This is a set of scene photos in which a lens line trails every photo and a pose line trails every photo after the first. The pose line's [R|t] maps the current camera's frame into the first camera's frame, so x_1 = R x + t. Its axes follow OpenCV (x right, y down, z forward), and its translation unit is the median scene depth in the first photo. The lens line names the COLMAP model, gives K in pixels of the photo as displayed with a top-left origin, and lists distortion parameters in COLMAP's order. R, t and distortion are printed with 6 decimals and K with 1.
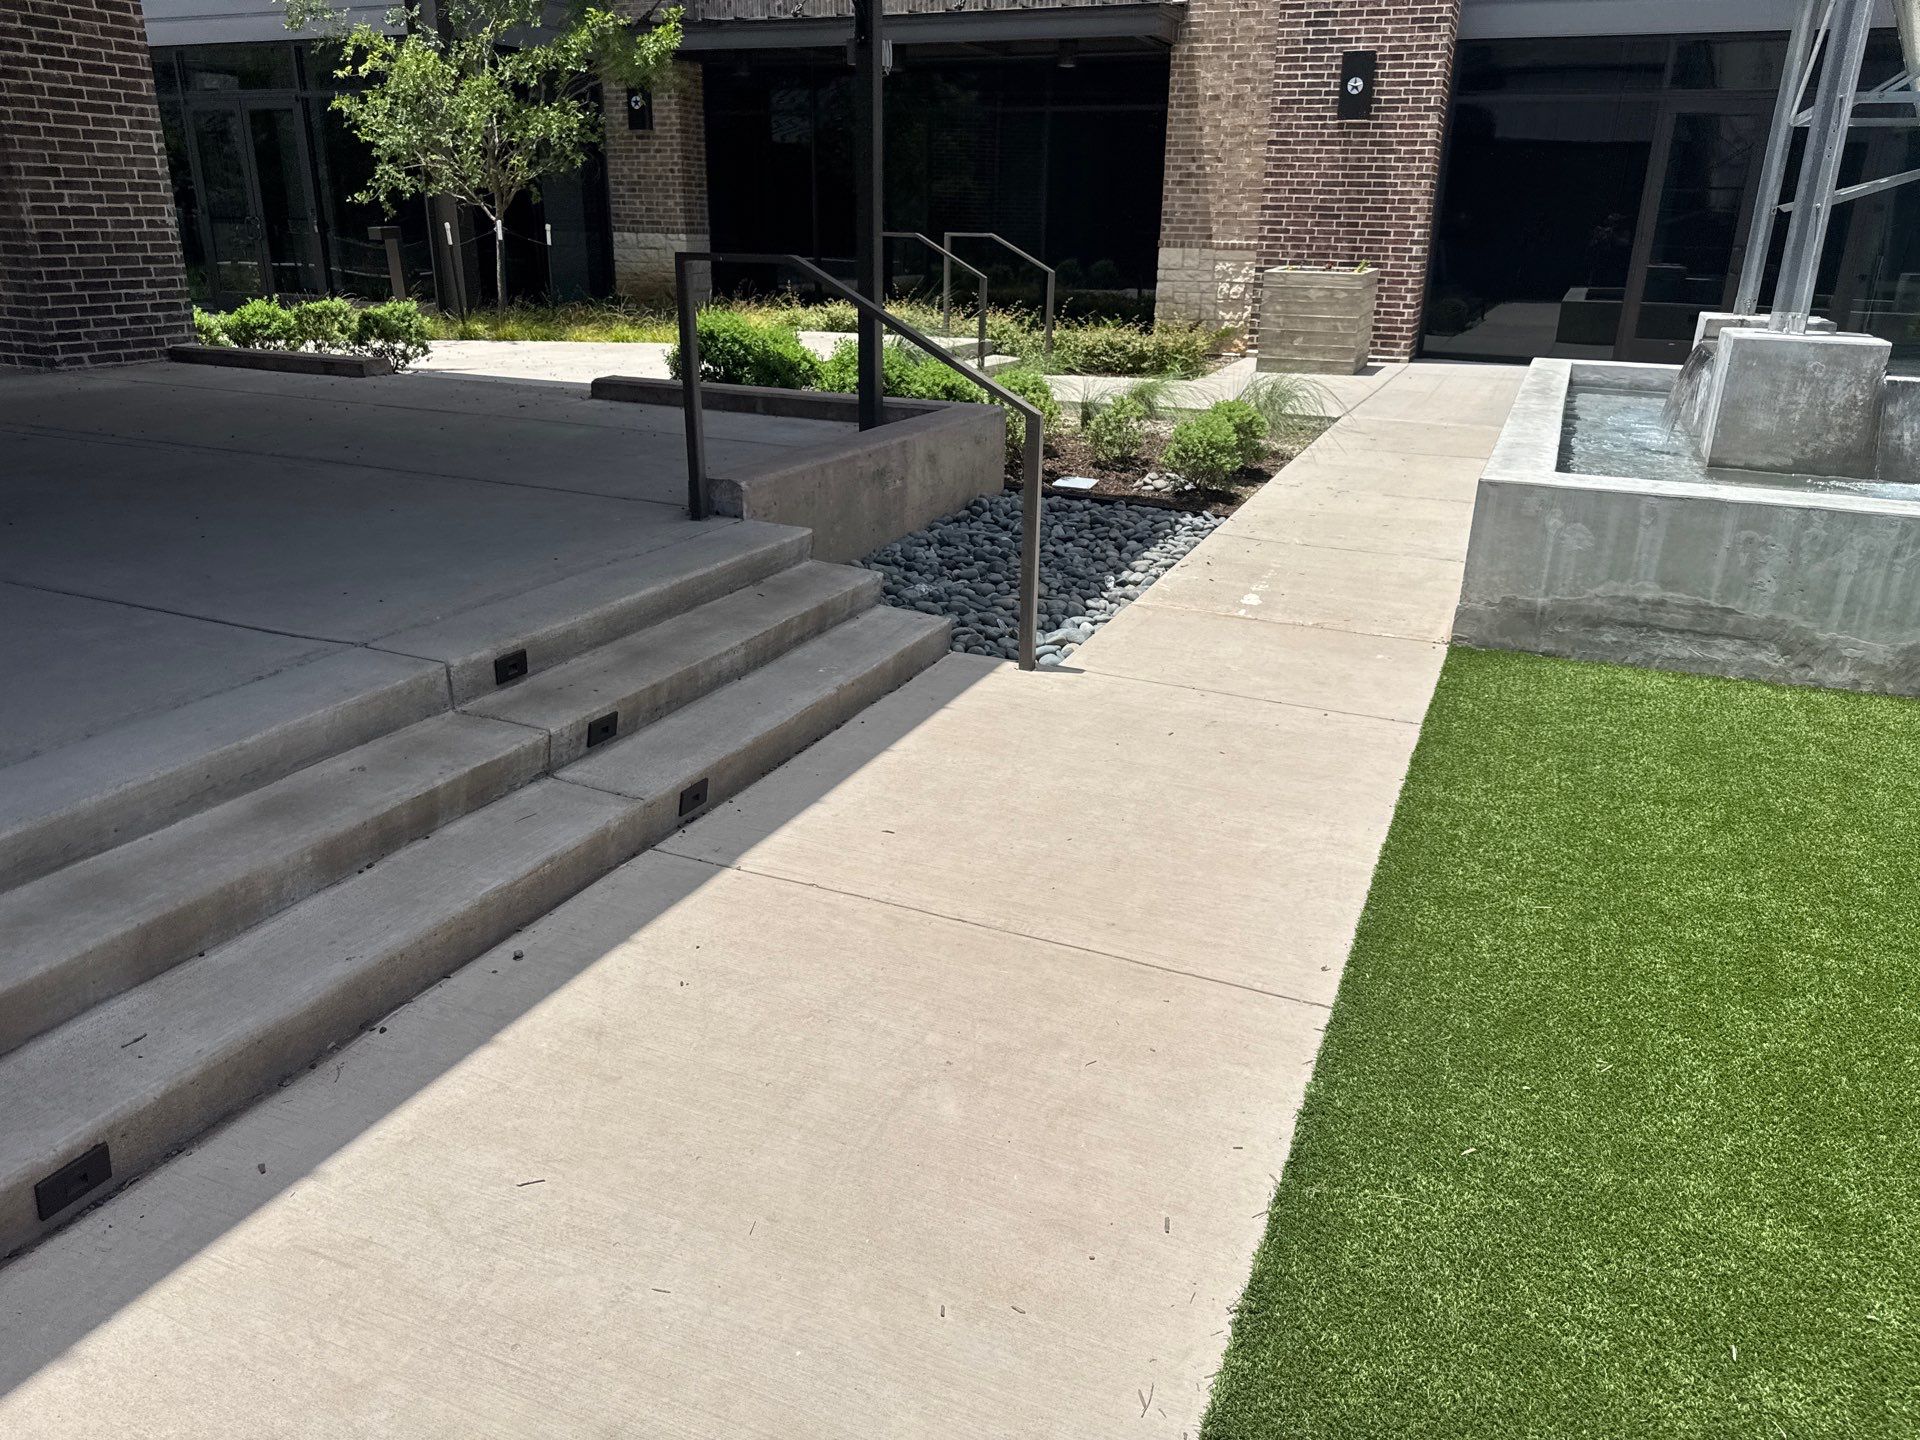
lens RADIAL K [[1366.9, 0, 960.0], [0, 1366.9, 720.0], [0, 0, 1]] dist [0.045499, -0.060486]
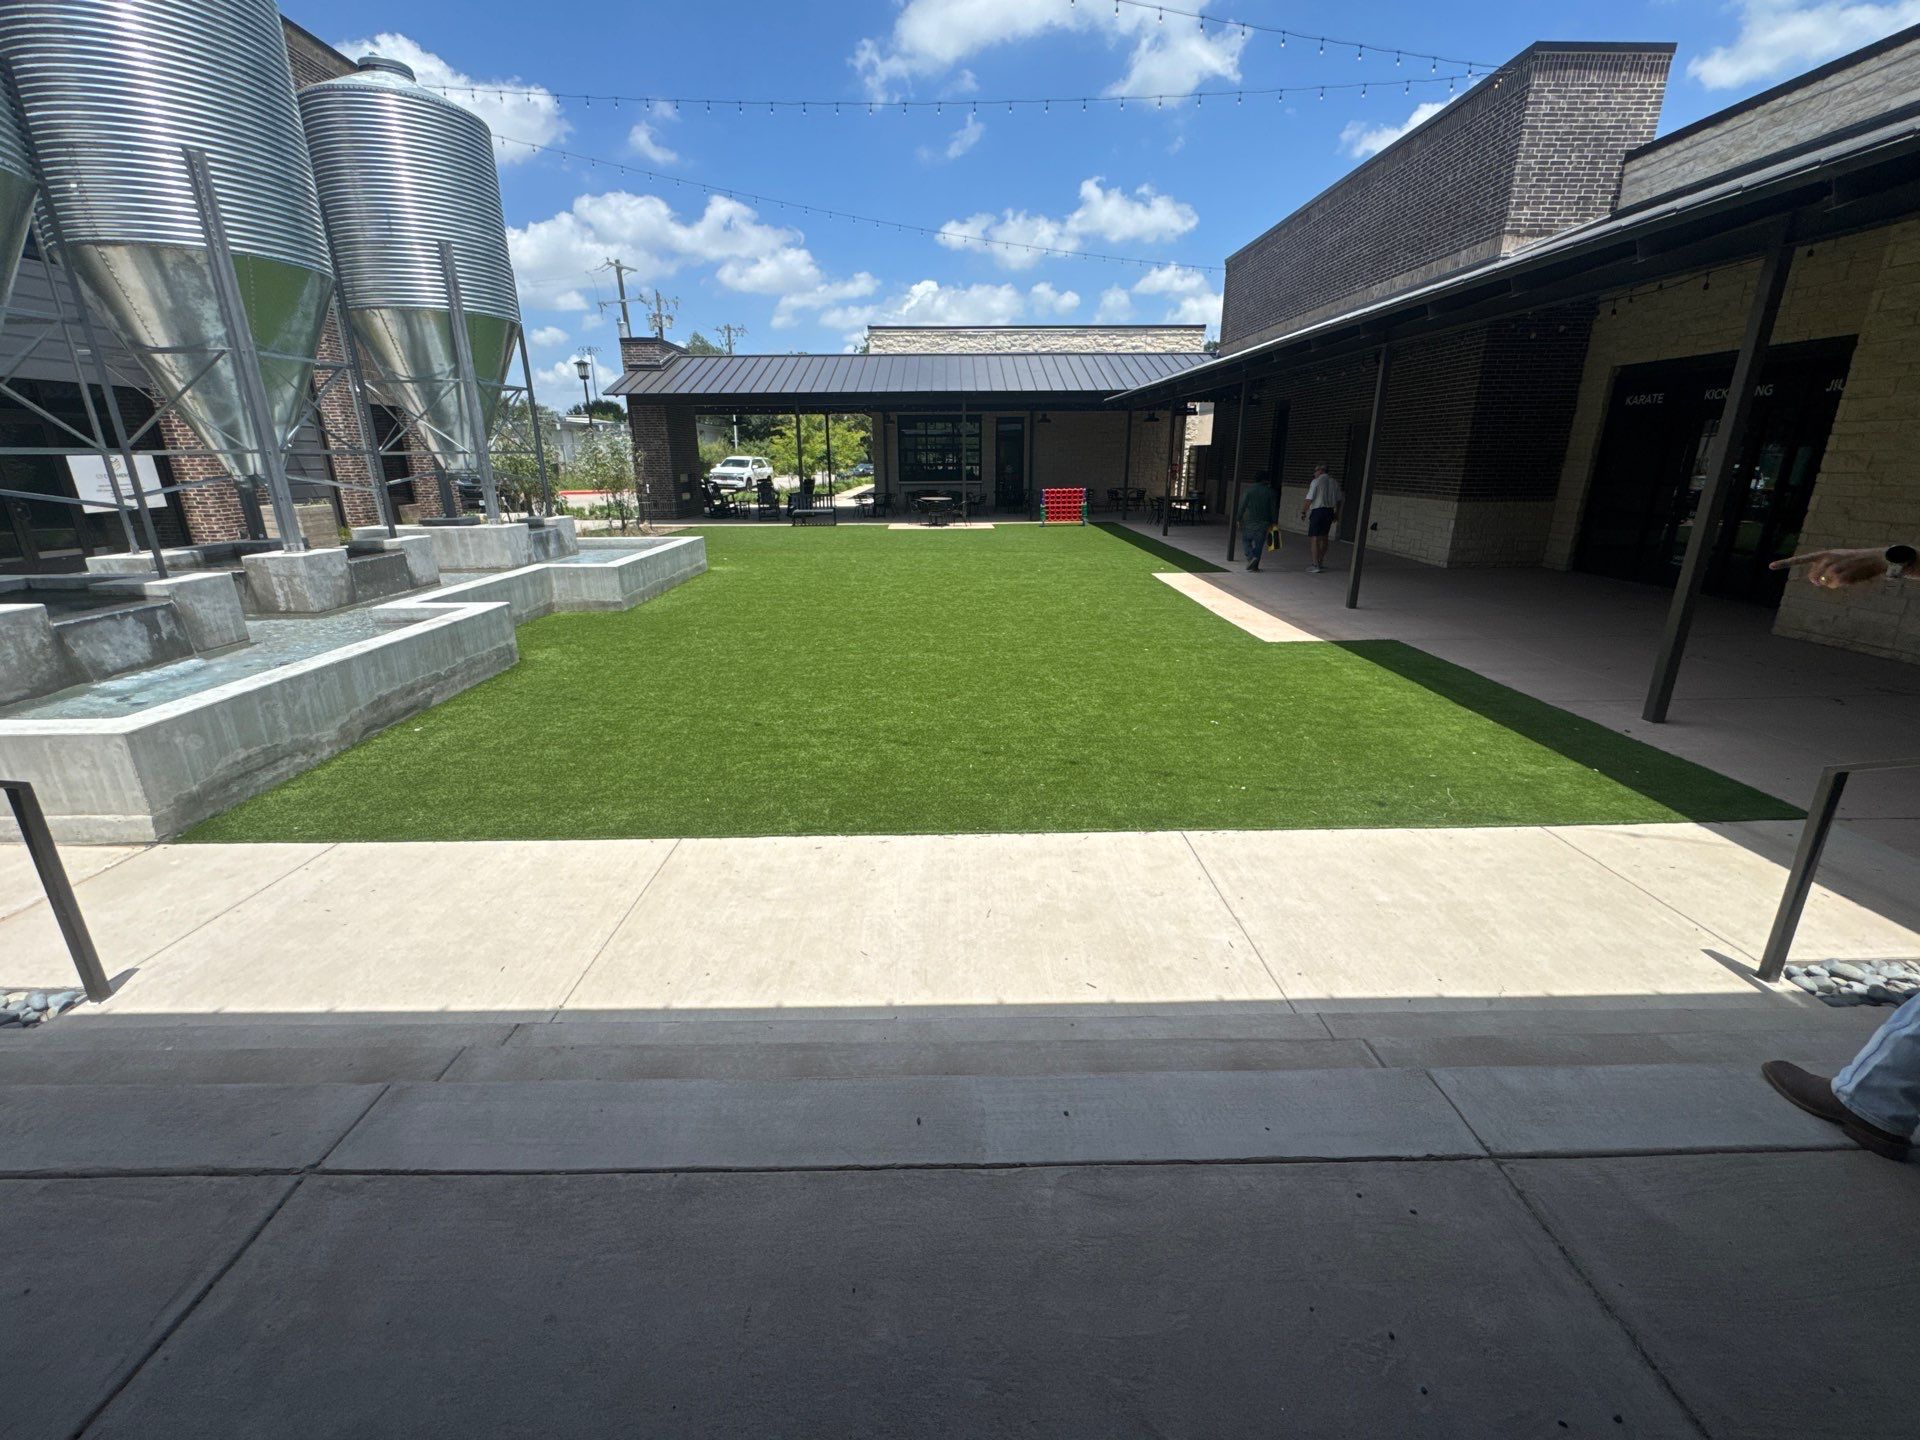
lens RADIAL K [[830.1, 0, 960.0], [0, 830.1, 720.0], [0, 0, 1]] dist [-0.001126, -0.000475]
pose [[-0.415667, -0.294268, 0.860597, -0.799392], [0.304803, 0.846427, 0.436642, -0.330711], [-0.856923, 0.443810, -0.262138, 0.527036]]
